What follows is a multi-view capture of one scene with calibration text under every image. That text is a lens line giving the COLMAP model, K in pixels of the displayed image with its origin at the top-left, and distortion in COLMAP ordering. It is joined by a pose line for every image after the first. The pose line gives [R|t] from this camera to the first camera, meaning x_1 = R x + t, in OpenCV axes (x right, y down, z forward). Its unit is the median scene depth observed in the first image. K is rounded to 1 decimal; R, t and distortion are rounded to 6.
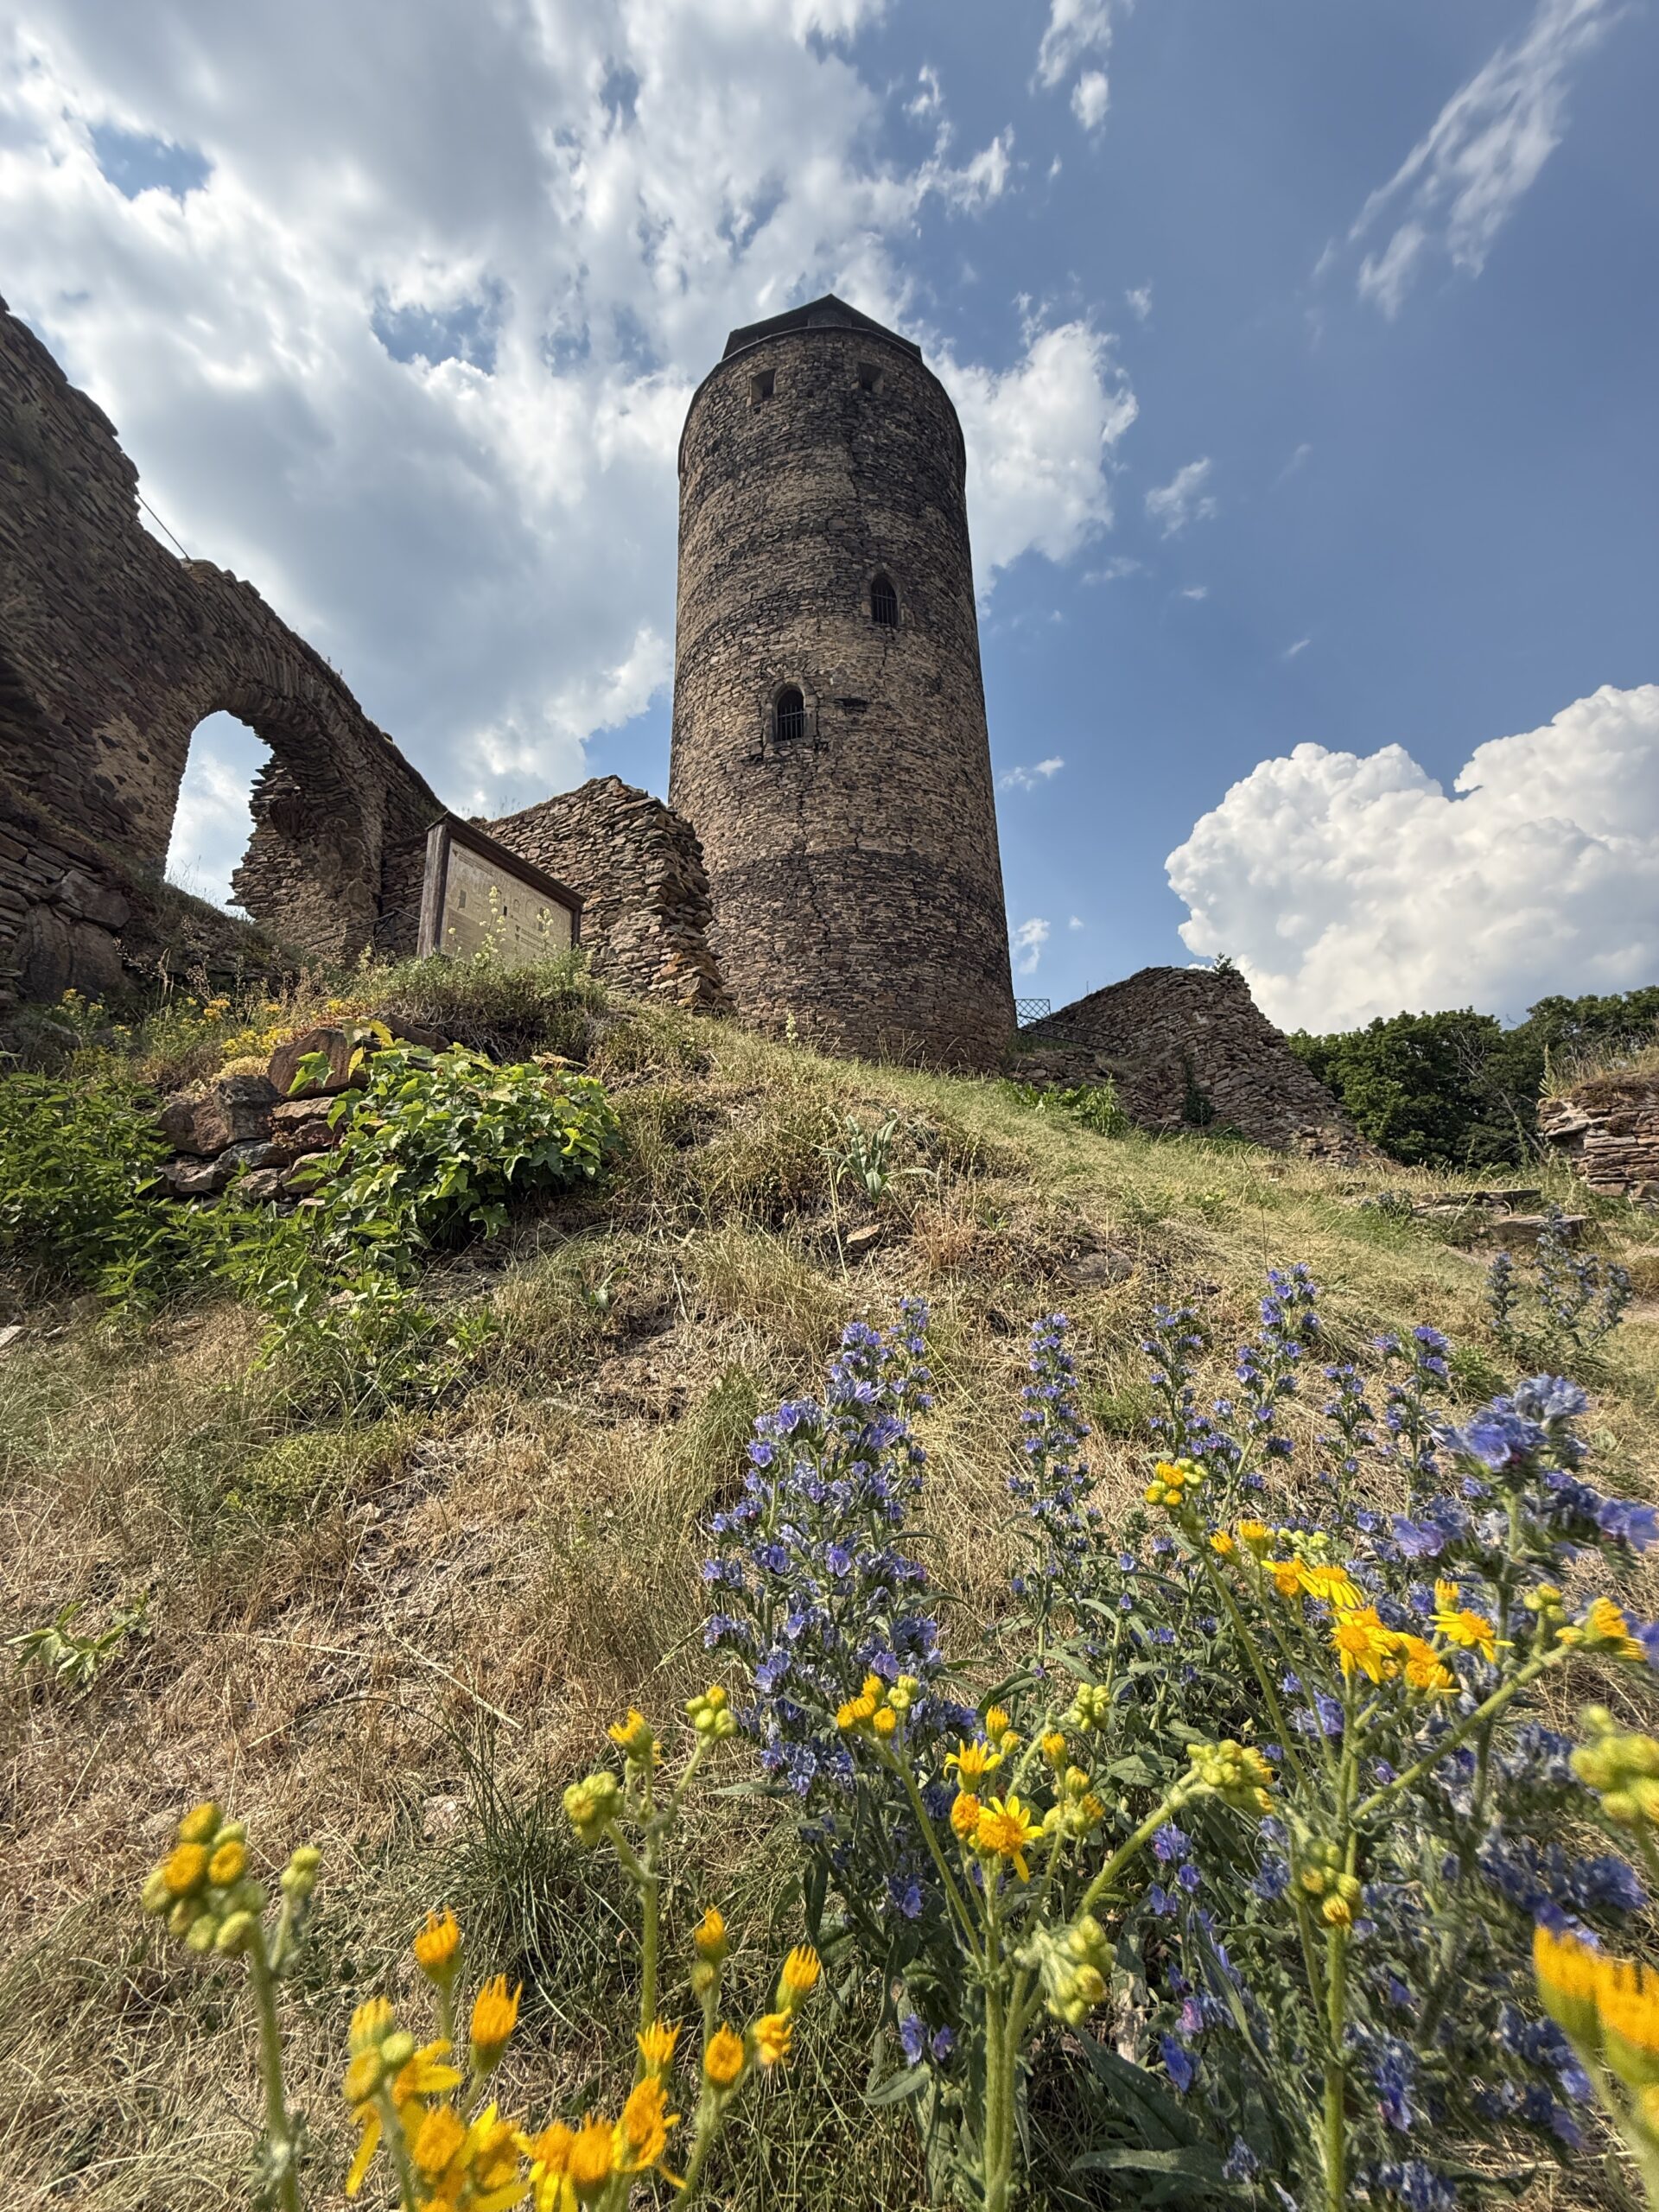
lens RADIAL K [[922.8, 0, 837.4], [0, 922.8, 1109.1], [0, 0, 1]] dist [-0.000198, 0.000345]
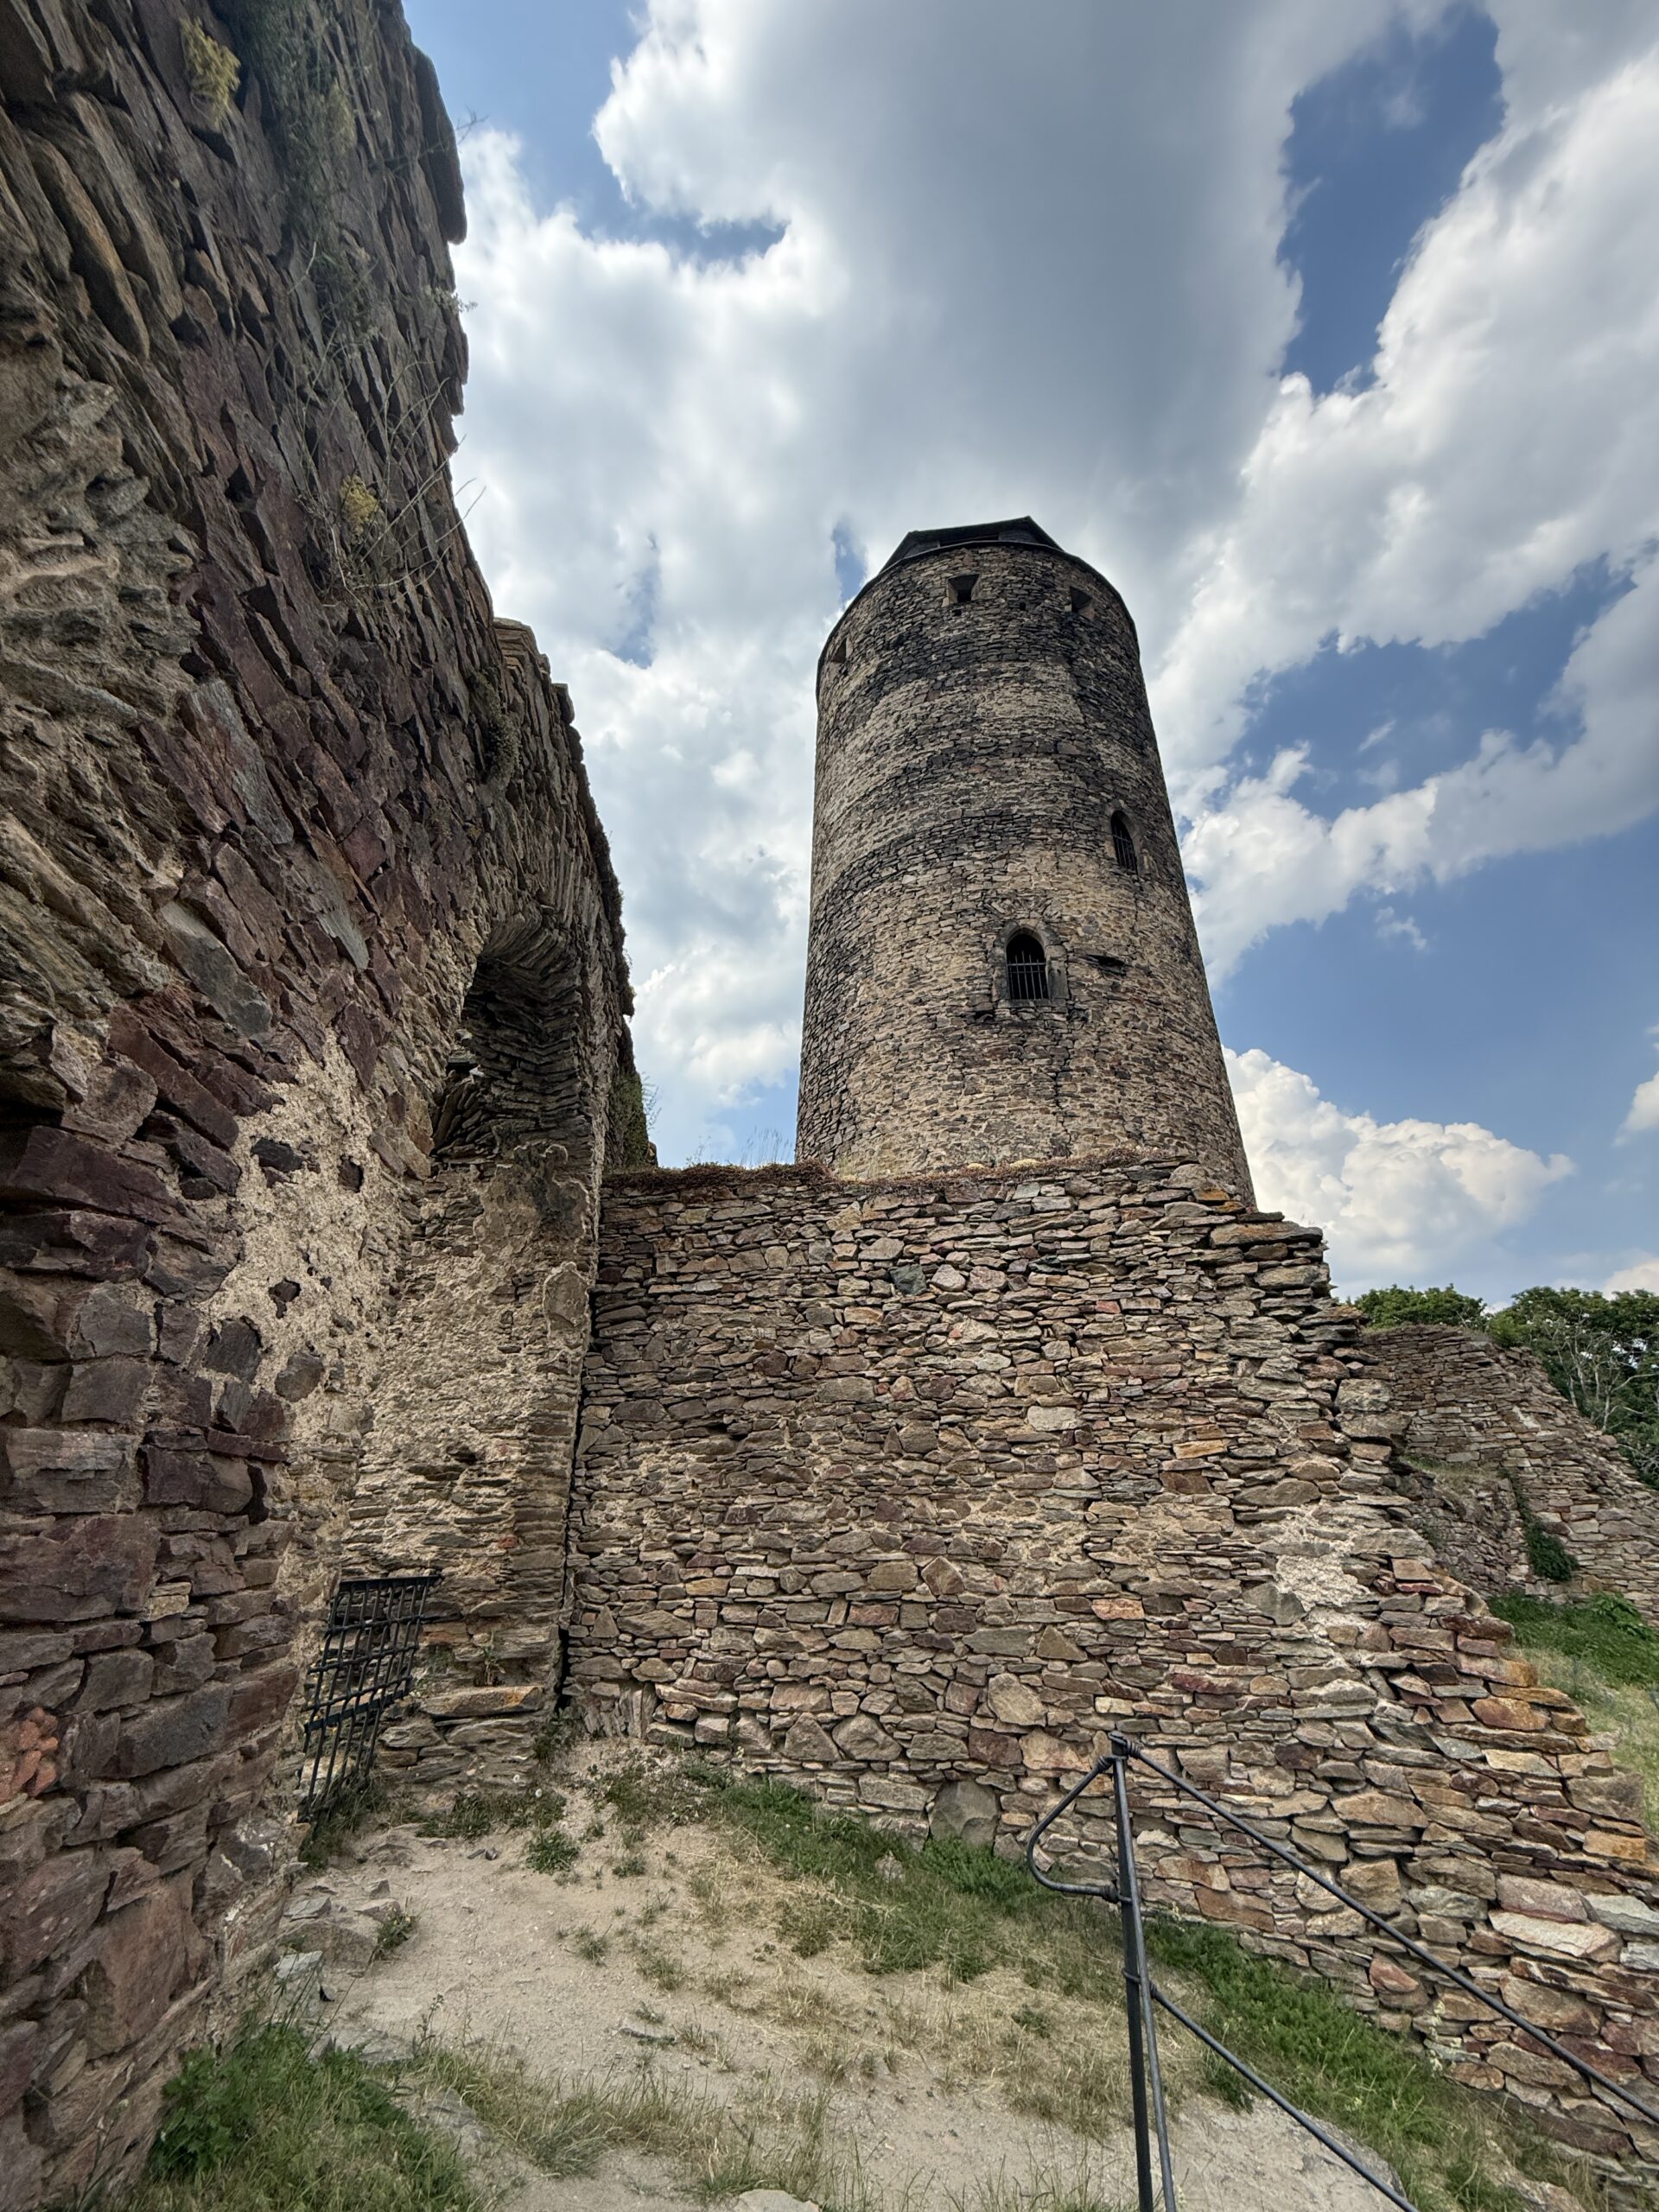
lens RADIAL K [[922.8, 0, 855.2], [0, 922.8, 1100.4], [0, 0, 1]] dist [-0.000198, 0.000345]
pose [[0.984749, 0.114136, 0.131308, -0.292997], [-0.086851, 0.976463, -0.197427, -0.165008], [-0.150751, 0.183012, 0.971484, 0.319385]]
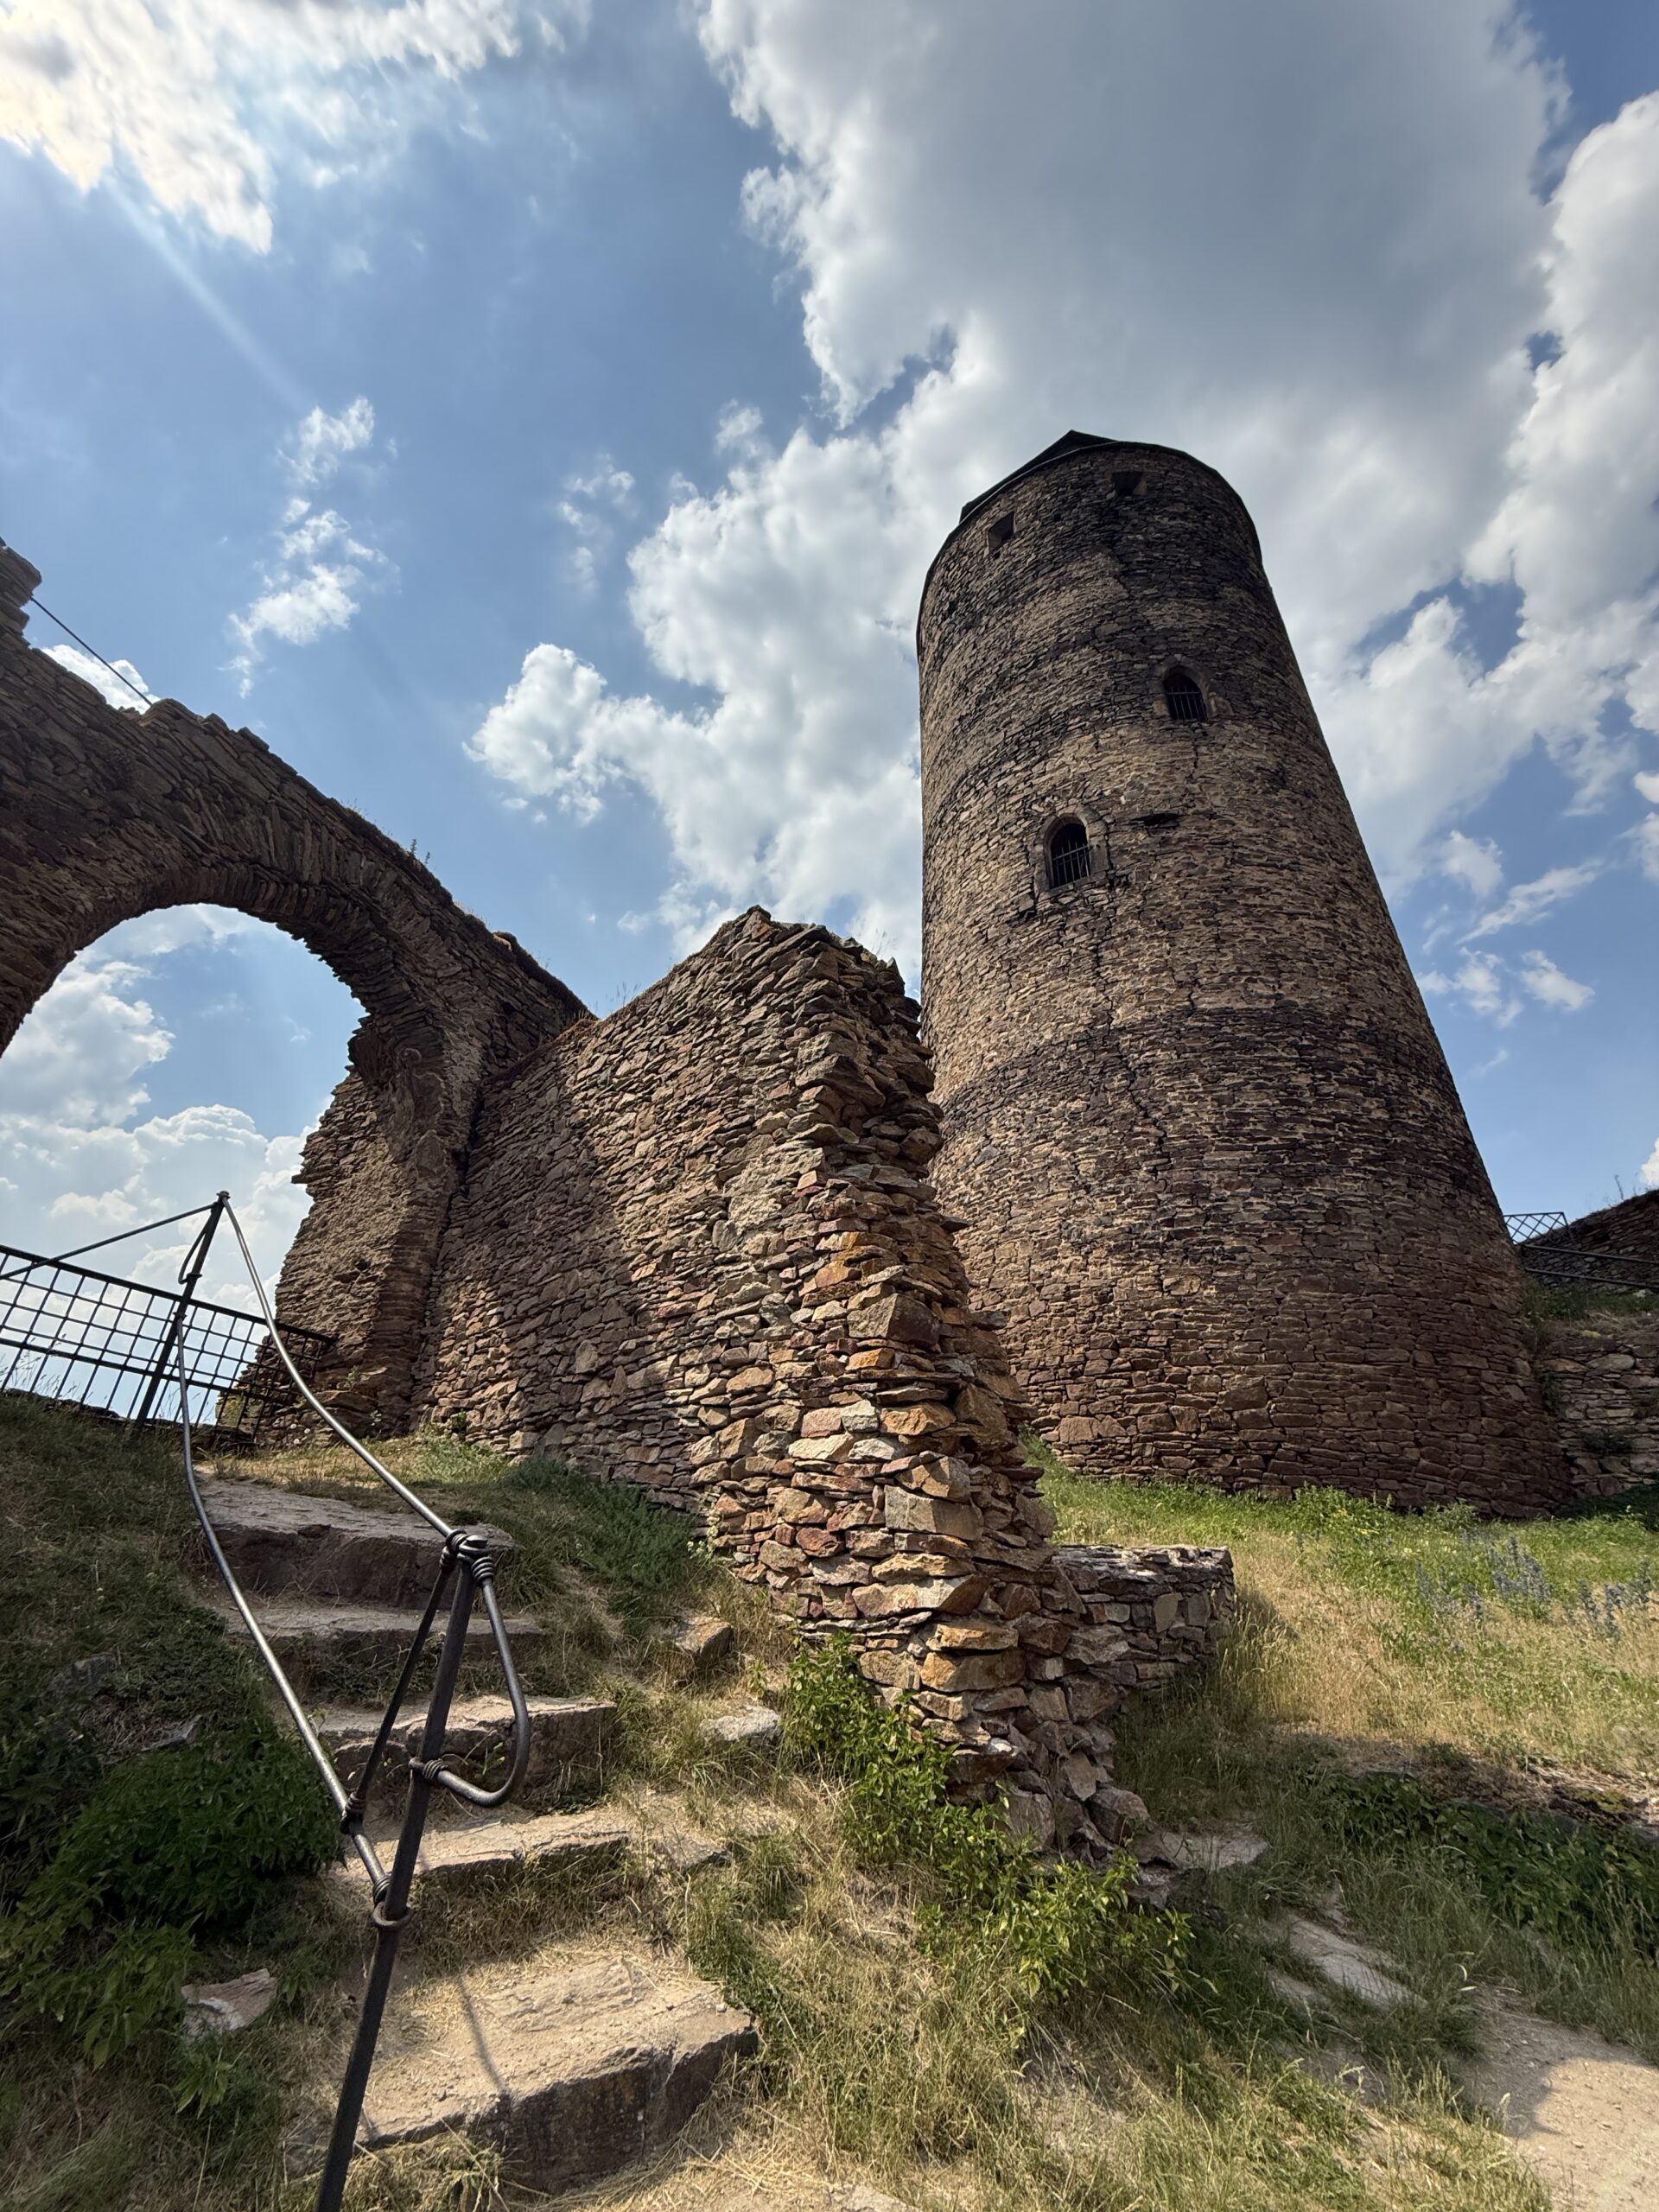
lens RADIAL K [[922.8, 0, 805.6], [0, 922.8, 1092.3], [0, 0, 1]] dist [-0.000198, 0.000345]
pose [[0.935451, -0.110038, -0.335890, -0.022736], [0.024604, 0.968272, -0.248686, -0.067691], [0.352598, 0.224369, 0.908479, 0.315939]]
